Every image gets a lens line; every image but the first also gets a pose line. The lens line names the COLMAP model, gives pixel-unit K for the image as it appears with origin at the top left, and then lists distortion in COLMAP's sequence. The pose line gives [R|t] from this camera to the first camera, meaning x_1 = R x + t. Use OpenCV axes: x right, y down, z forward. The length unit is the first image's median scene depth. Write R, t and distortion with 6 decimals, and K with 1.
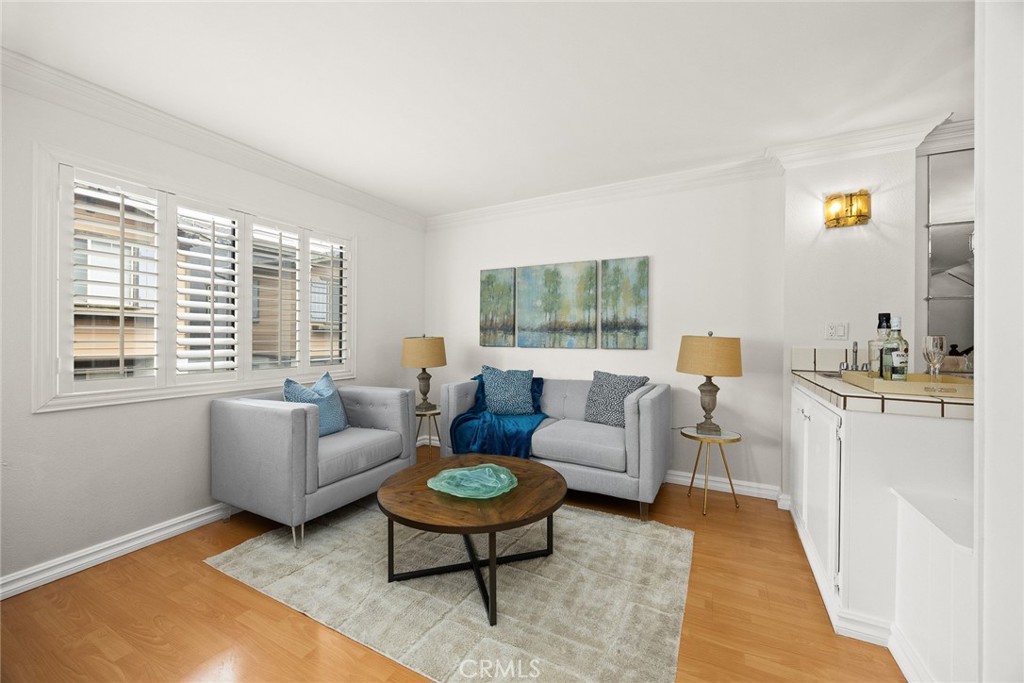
lens RADIAL K [[397.5, 0, 509.9], [0, 397.5, 349.3], [0, 0, 1]] dist [0.000944, 0.000199]
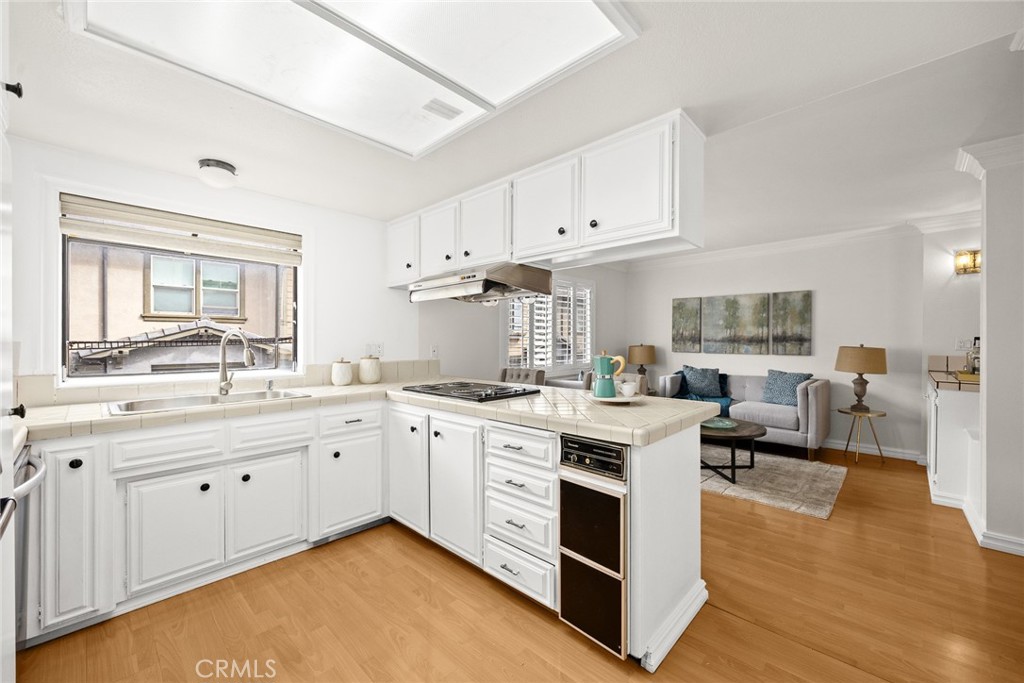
lens RADIAL K [[397.5, 0, 509.9], [0, 397.5, 349.3], [0, 0, 1]] dist [0.000944, 0.000199]
pose [[0.959132, 0.002711, -0.282946, -0.285759], [-0.003367, 0.999993, -0.001831, -0.014900], [0.282939, 0.002709, 0.959134, -0.677363]]
